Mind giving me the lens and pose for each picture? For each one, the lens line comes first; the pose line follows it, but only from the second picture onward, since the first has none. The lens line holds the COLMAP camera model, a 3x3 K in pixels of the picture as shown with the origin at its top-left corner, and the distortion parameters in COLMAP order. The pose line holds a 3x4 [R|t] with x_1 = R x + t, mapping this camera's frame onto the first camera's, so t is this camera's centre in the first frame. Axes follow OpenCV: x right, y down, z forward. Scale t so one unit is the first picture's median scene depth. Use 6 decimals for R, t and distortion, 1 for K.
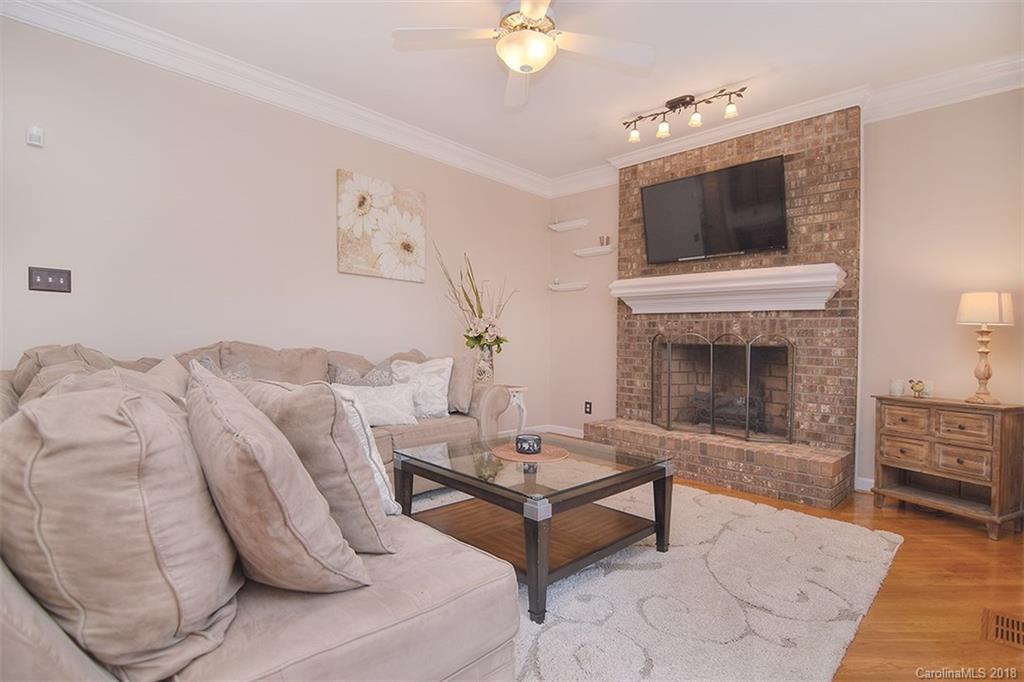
lens RADIAL K [[497.7, 0, 516.9], [0, 497.7, 349.2], [0, 0, 1]] dist [0.001242, -0.014859]
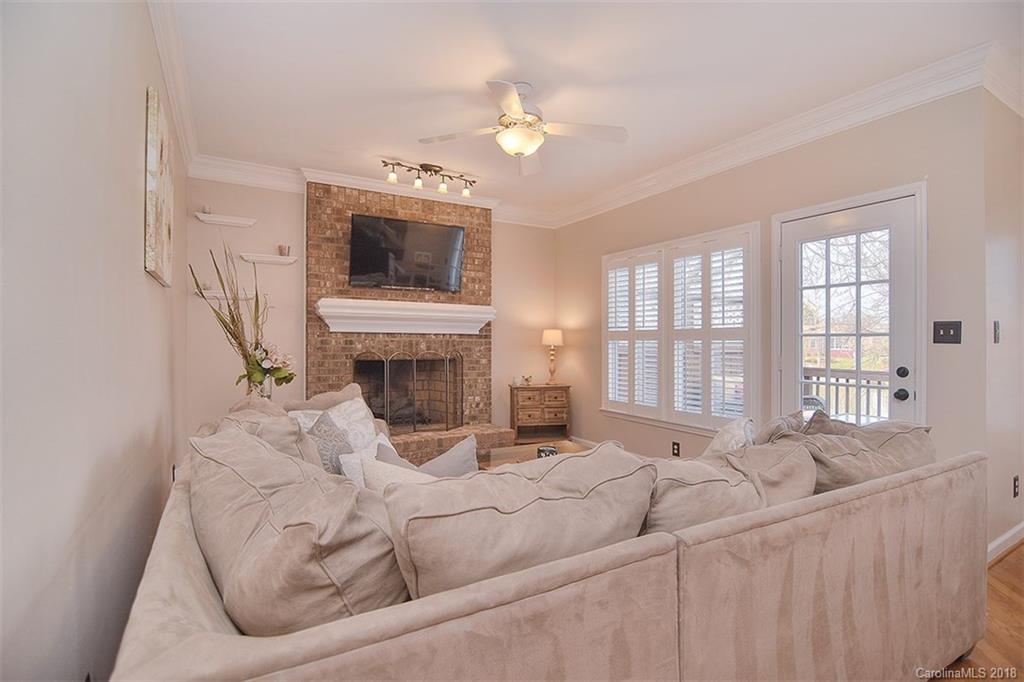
lens RADIAL K [[493.7, 0, 524.7], [0, 493.7, 333.2], [0, 0, 1]] dist [0.001072, -0.013864]
pose [[0.252165, -0.005944, 0.967666, -0.789917], [0.013366, 0.999907, 0.002659, -0.081983], [-0.967592, 0.012264, 0.252221, 0.454433]]
